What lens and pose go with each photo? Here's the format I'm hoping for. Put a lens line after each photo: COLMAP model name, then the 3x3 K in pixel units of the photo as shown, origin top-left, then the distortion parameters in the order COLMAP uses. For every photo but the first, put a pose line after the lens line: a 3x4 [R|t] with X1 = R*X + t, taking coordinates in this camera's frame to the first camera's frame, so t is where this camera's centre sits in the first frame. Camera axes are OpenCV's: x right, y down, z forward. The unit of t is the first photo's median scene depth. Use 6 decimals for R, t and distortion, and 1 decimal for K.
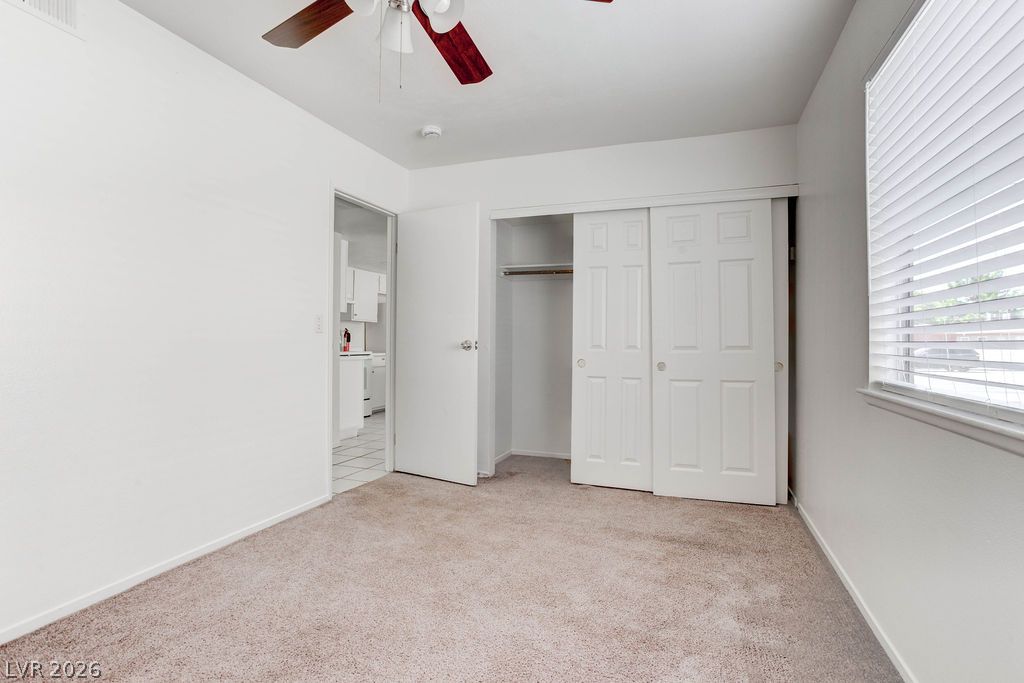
lens RADIAL K [[490.2, 0, 517.0], [0, 490.2, 339.4], [0, 0, 1]] dist [-0.068239, 0.039096]
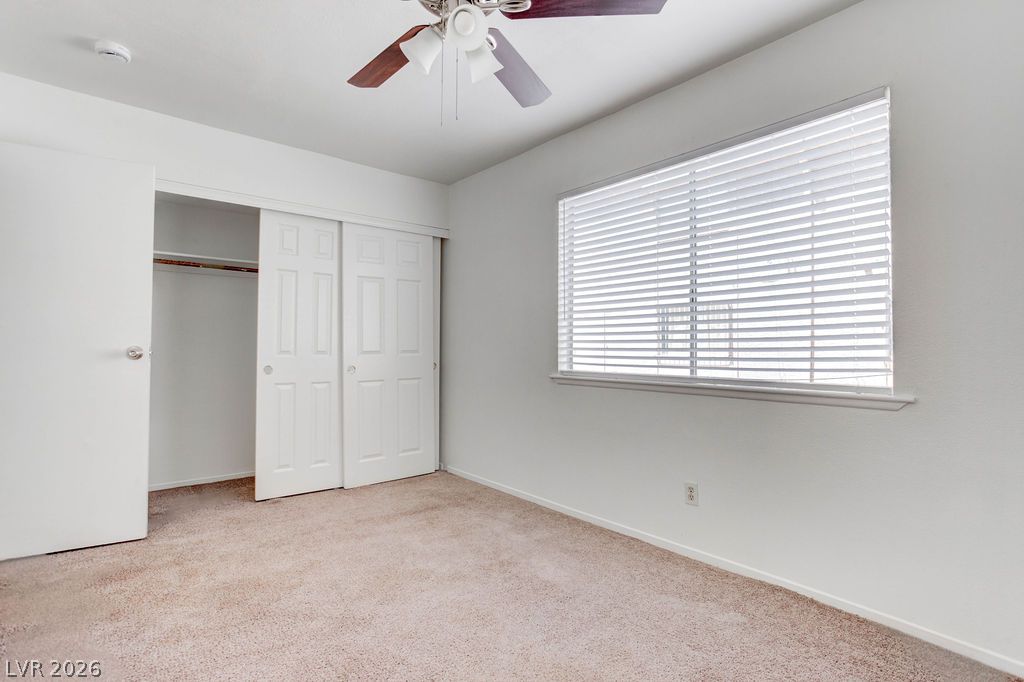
lens RADIAL K [[490.2, 0, 517.0], [0, 490.2, 338.9], [0, 0, 1]] dist [-0.068239, 0.039096]
pose [[0.493273, 0.010757, 0.869808, -0.490668], [-0.003178, 0.999939, -0.010564, -0.002768], [-0.869869, 0.002447, 0.493277, 0.144998]]
